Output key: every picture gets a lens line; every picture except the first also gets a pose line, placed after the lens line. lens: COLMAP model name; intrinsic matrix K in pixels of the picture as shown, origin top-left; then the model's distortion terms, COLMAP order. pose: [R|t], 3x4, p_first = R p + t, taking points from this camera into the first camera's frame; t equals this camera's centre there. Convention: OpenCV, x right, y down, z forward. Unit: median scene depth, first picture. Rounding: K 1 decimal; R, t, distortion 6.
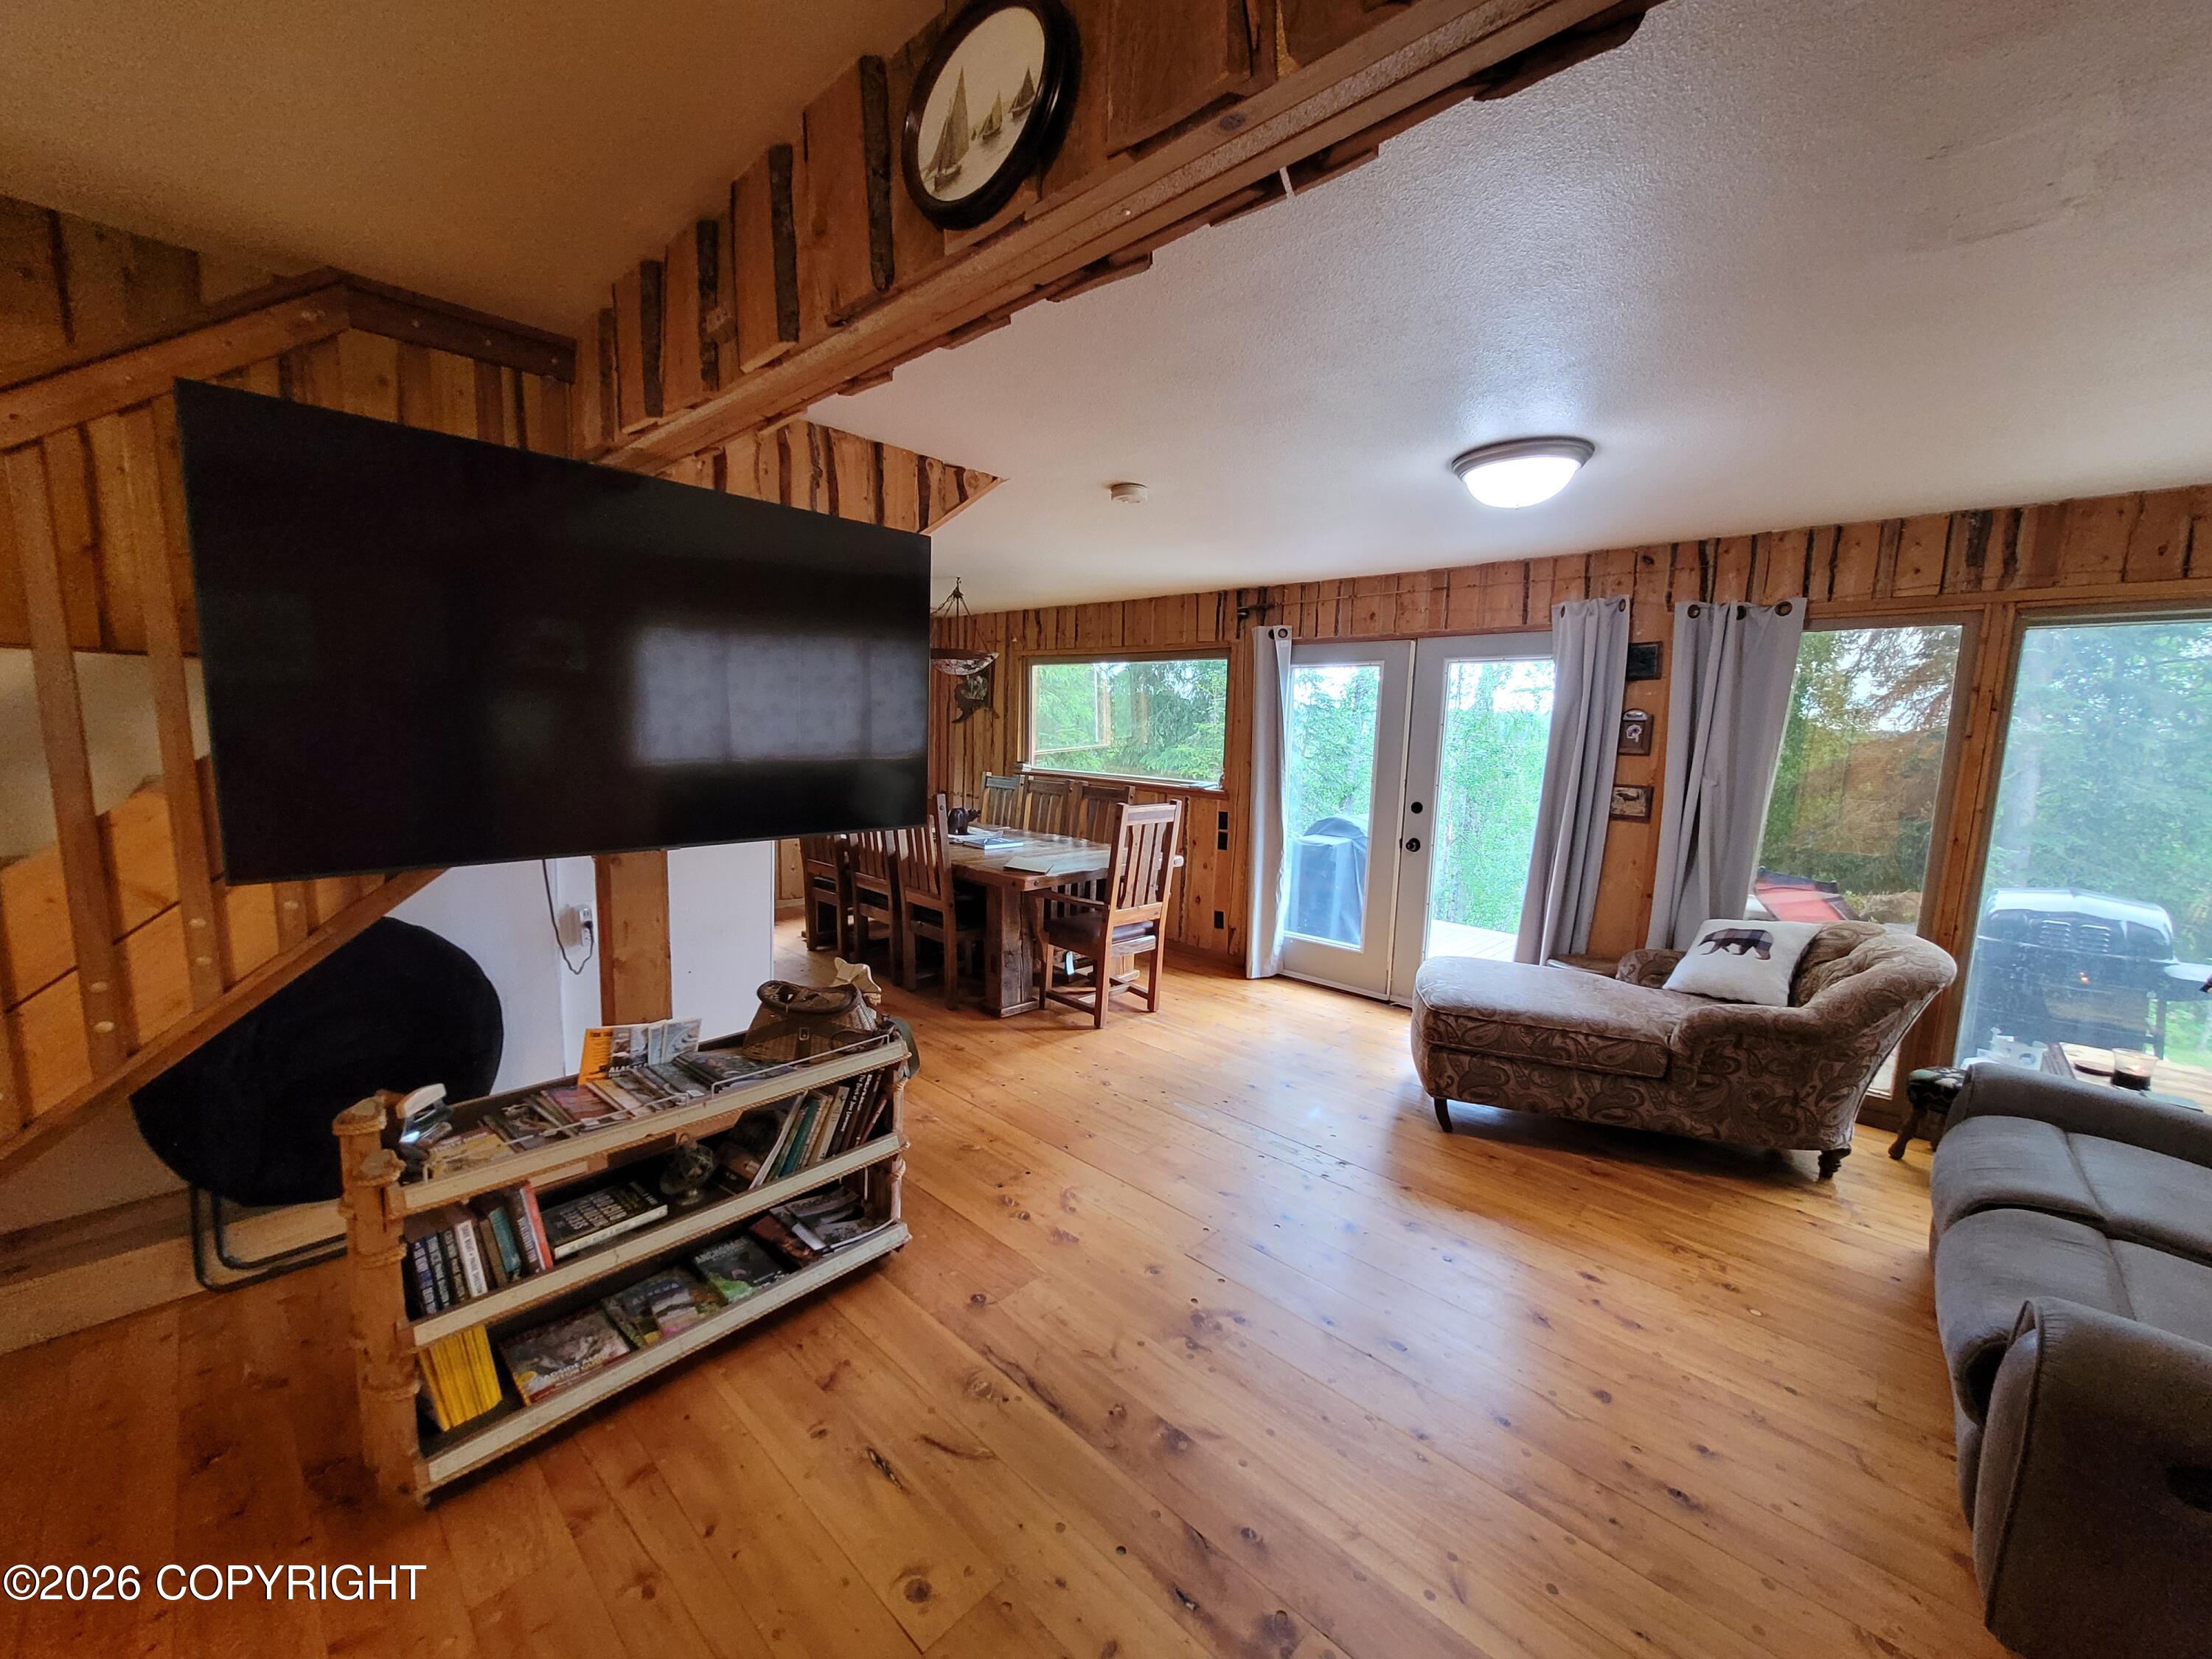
lens RADIAL K [[858.7, 0, 1098.2], [0, 858.7, 833.3], [0, 0, 1]] dist [0.008348, -0.003233]
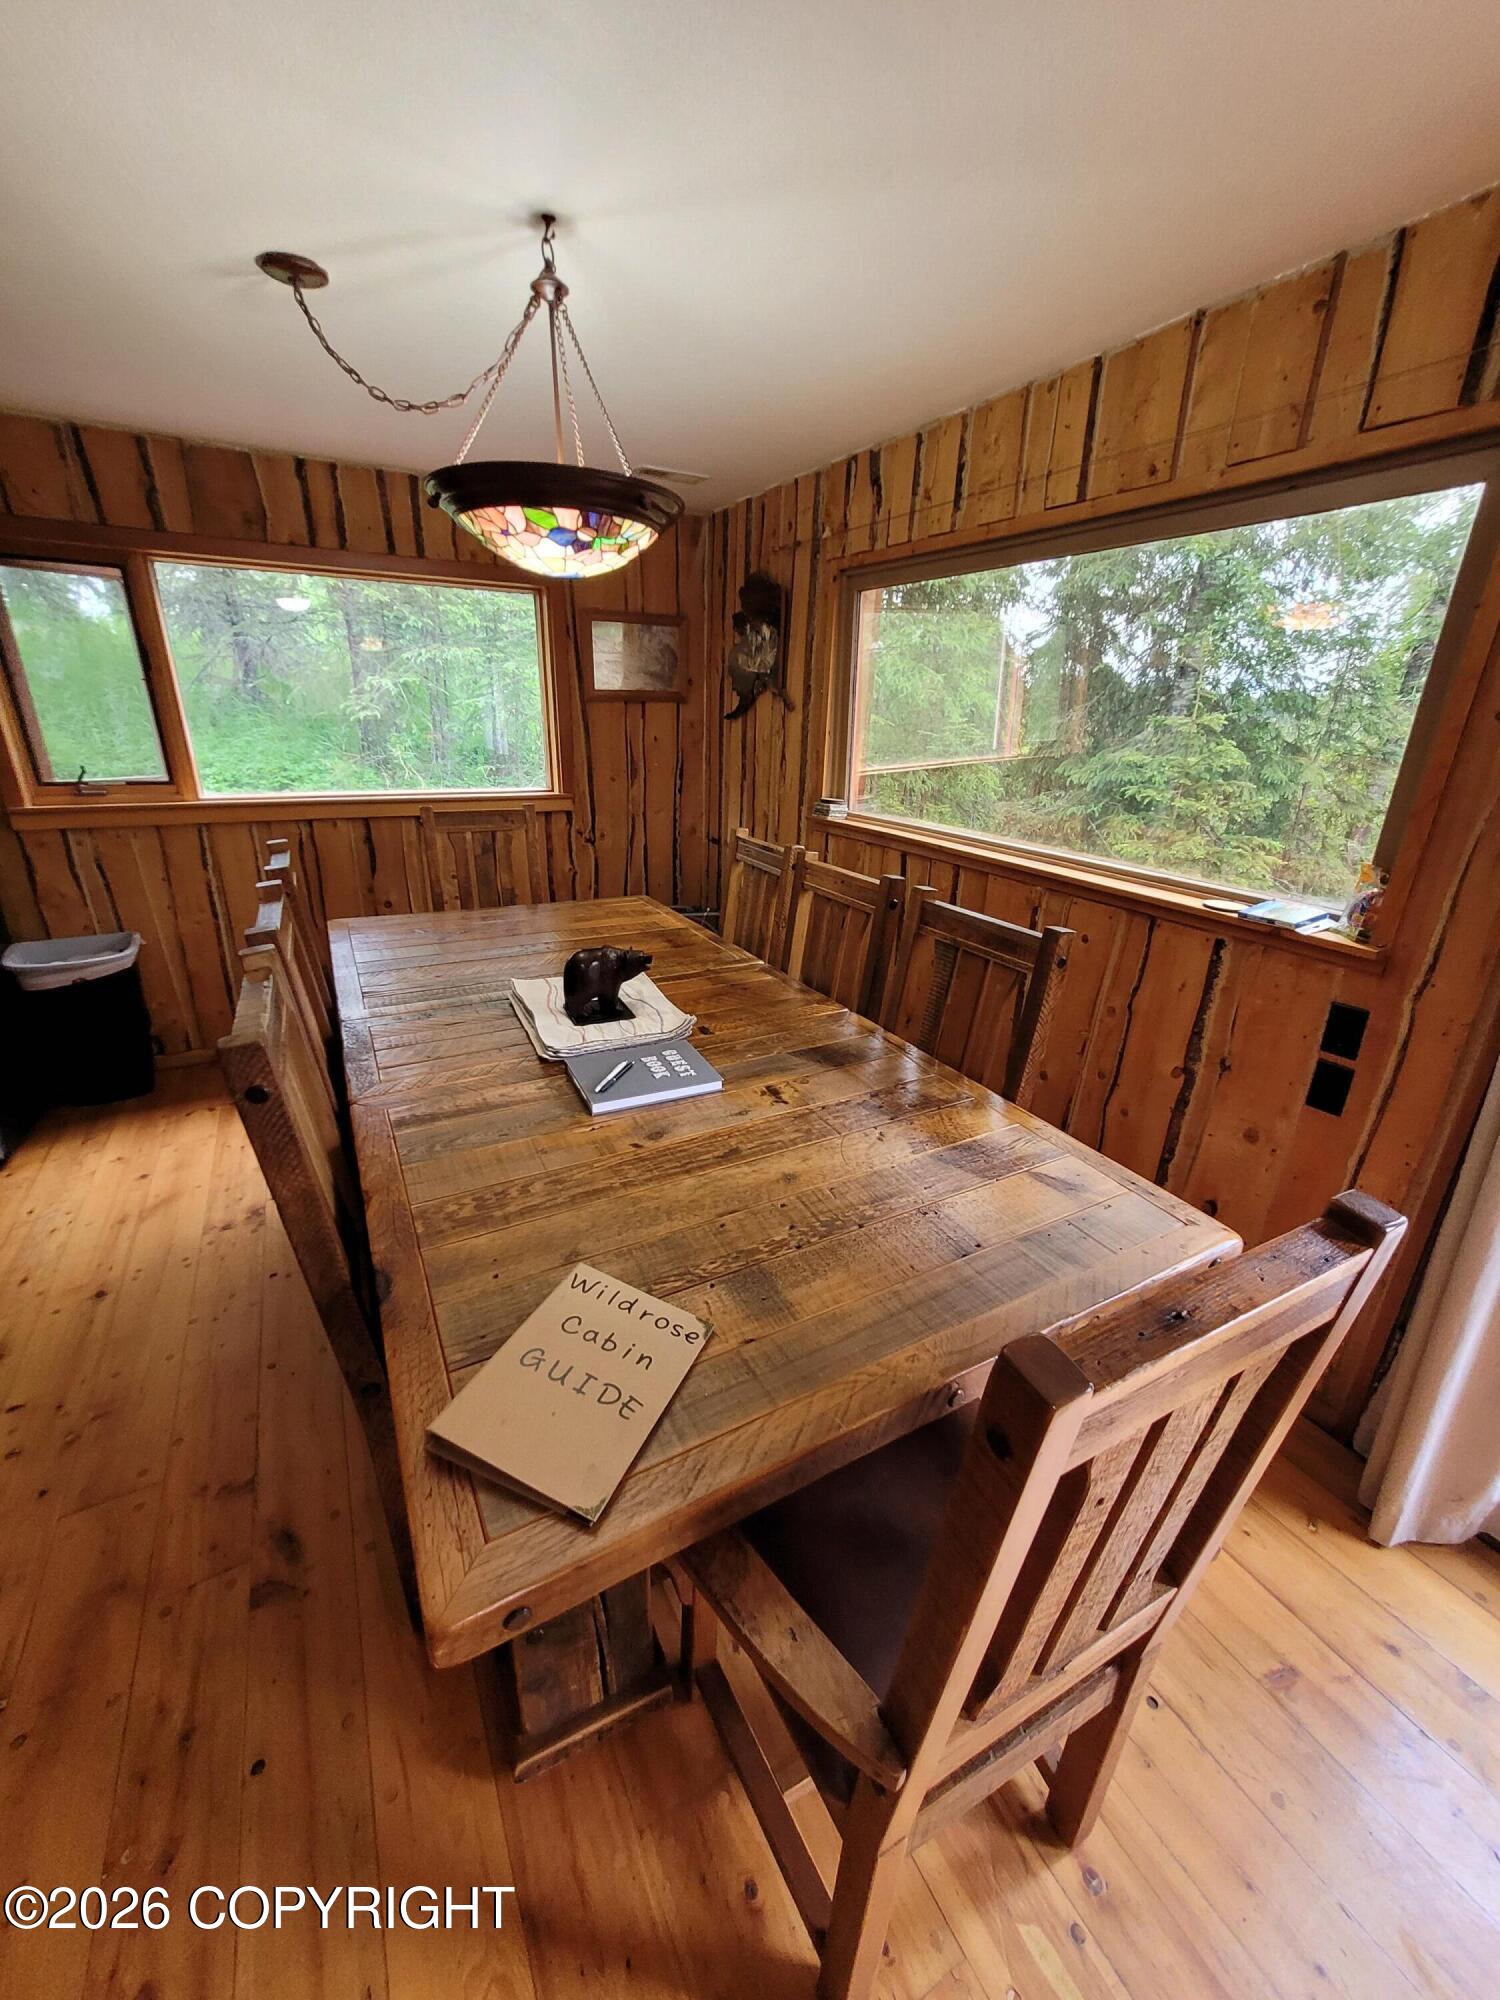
lens RADIAL K [[776.4, 0, 750.9], [0, 776.4, 987.8], [0, 0, 1]] dist [0.008348, -0.003233]
pose [[0.954265, 0.096430, -0.282982, 0.014360], [-0.035414, 0.976349, 0.213279, -0.132373], [0.296856, -0.193503, 0.935111, 0.987274]]
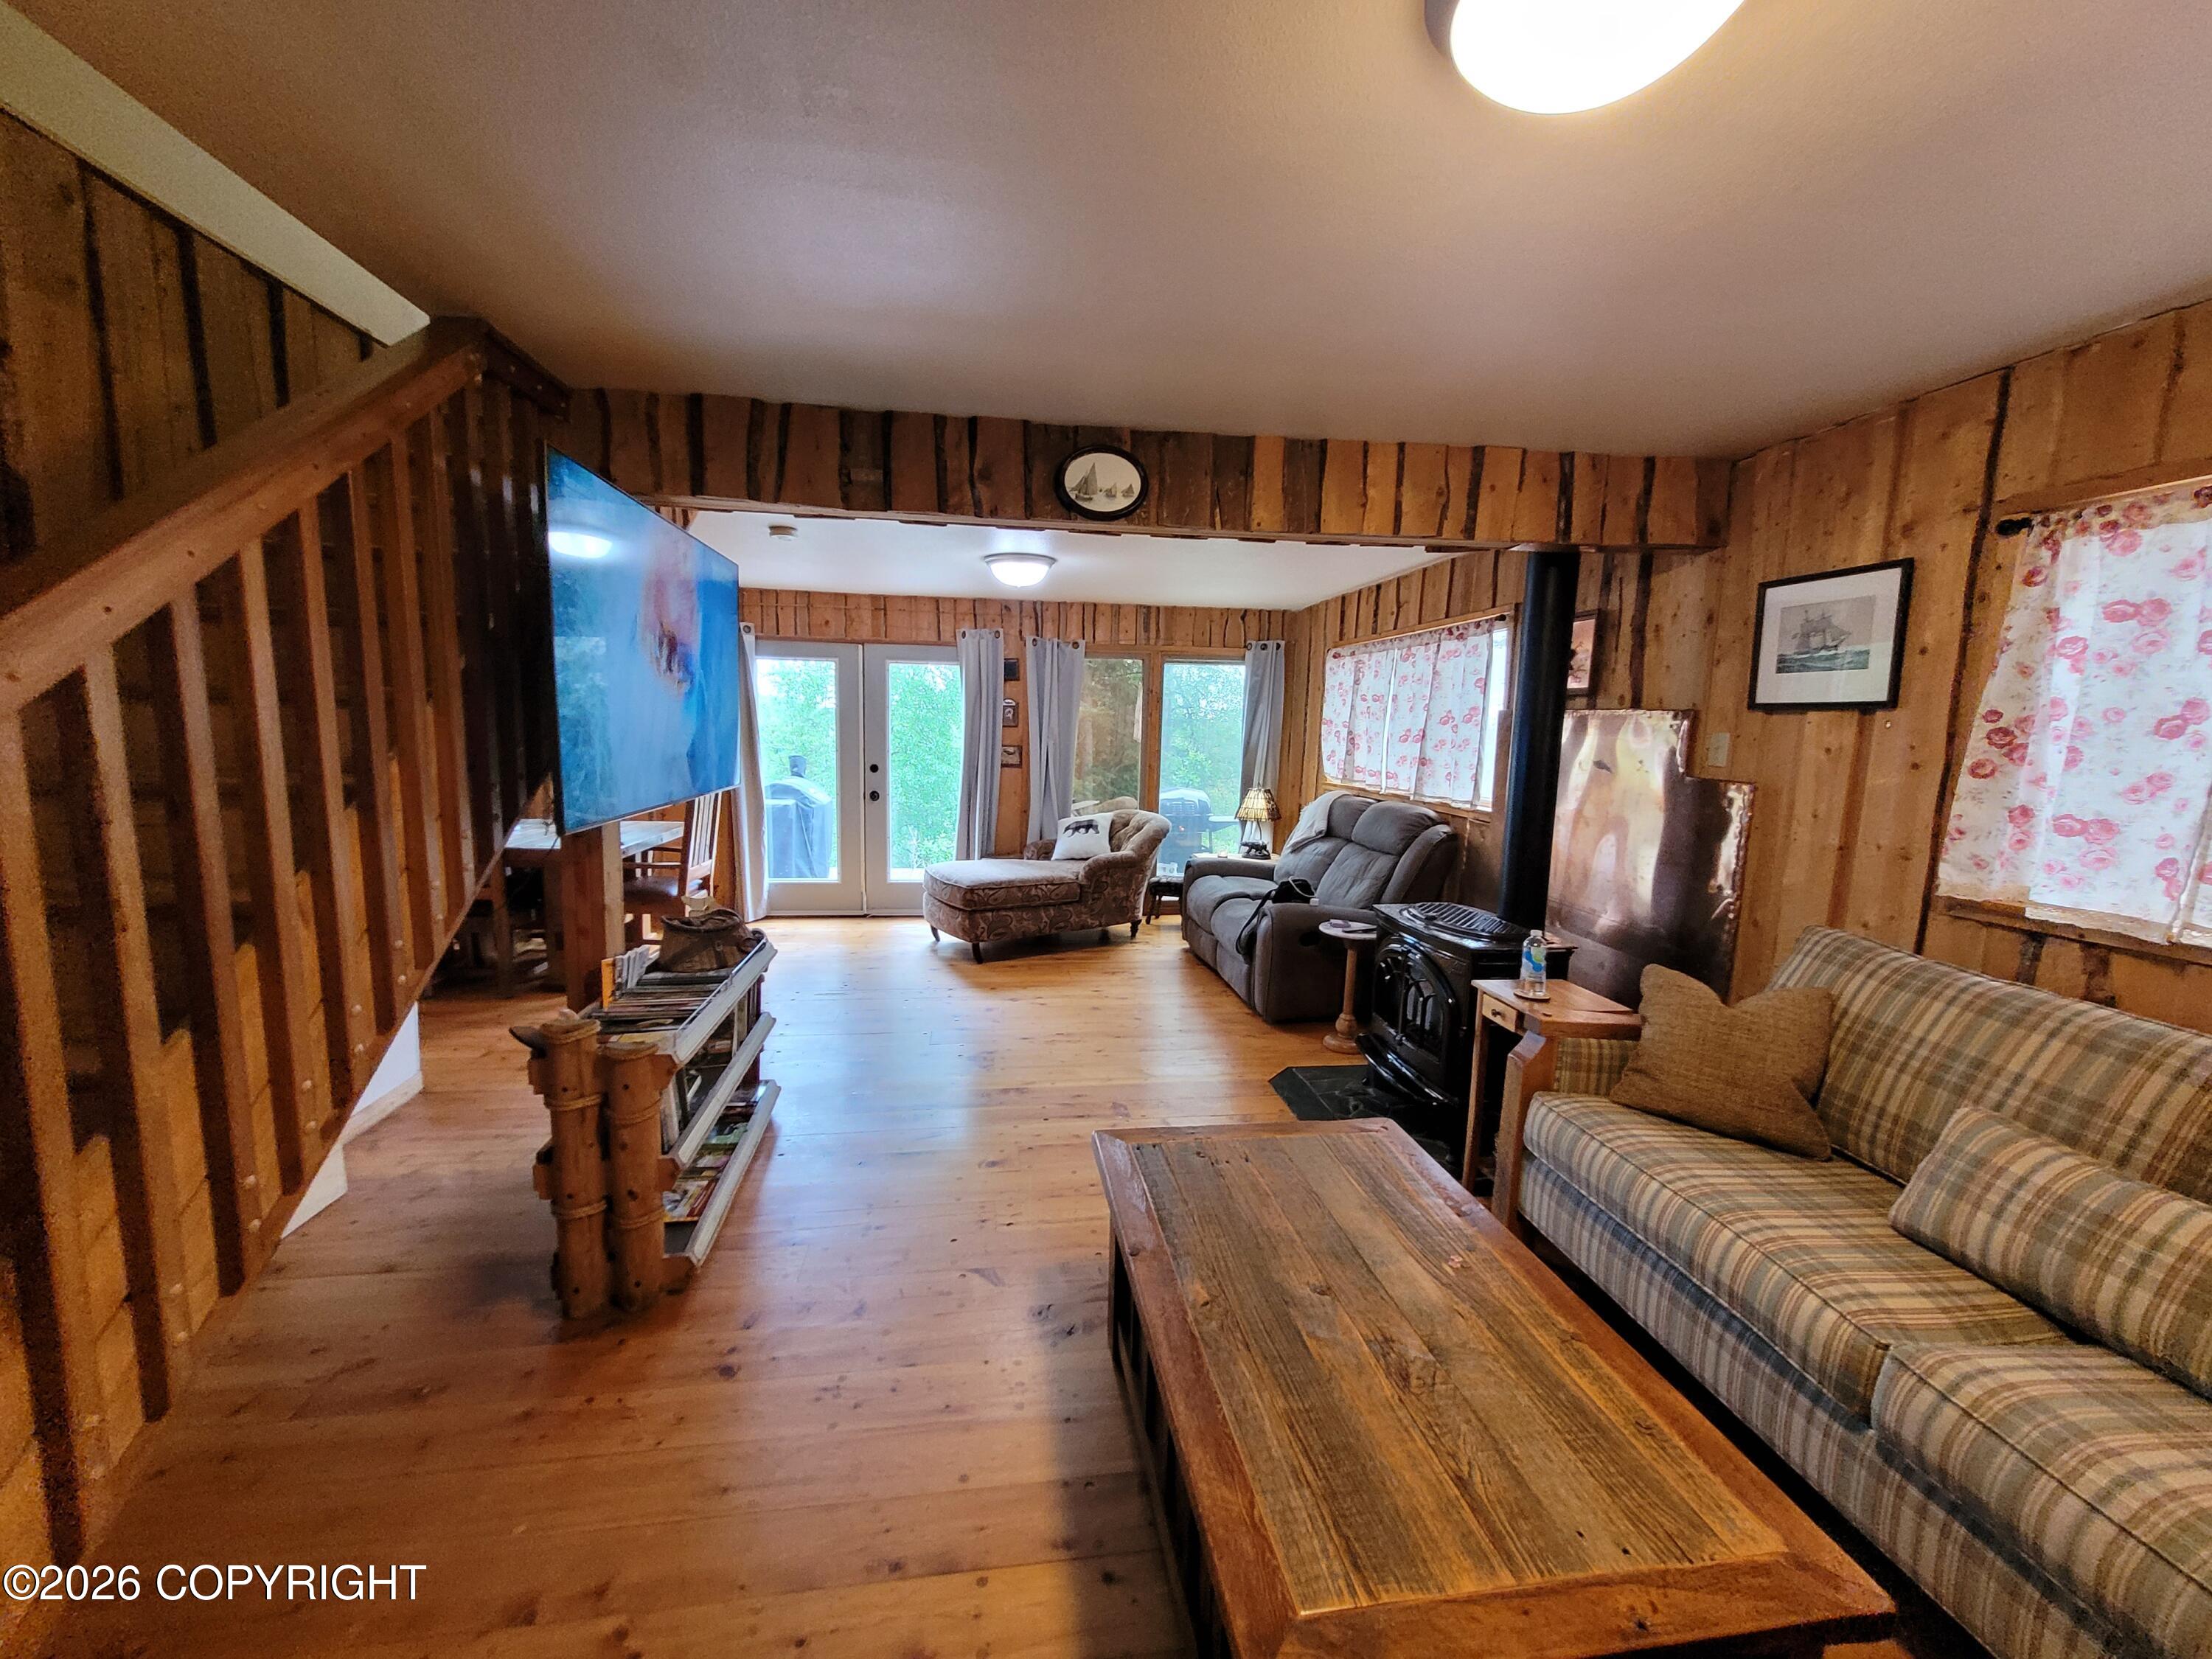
lens RADIAL K [[858.7, 0, 1099.2], [0, 858.7, 830.9], [0, 0, 1]] dist [0.008348, -0.003233]
pose [[0.625391, -0.106619, 0.772993, -0.597798], [0.091293, 0.993815, 0.063216, 0.019326], [-0.774953, 0.031034, 0.631257, -0.167913]]
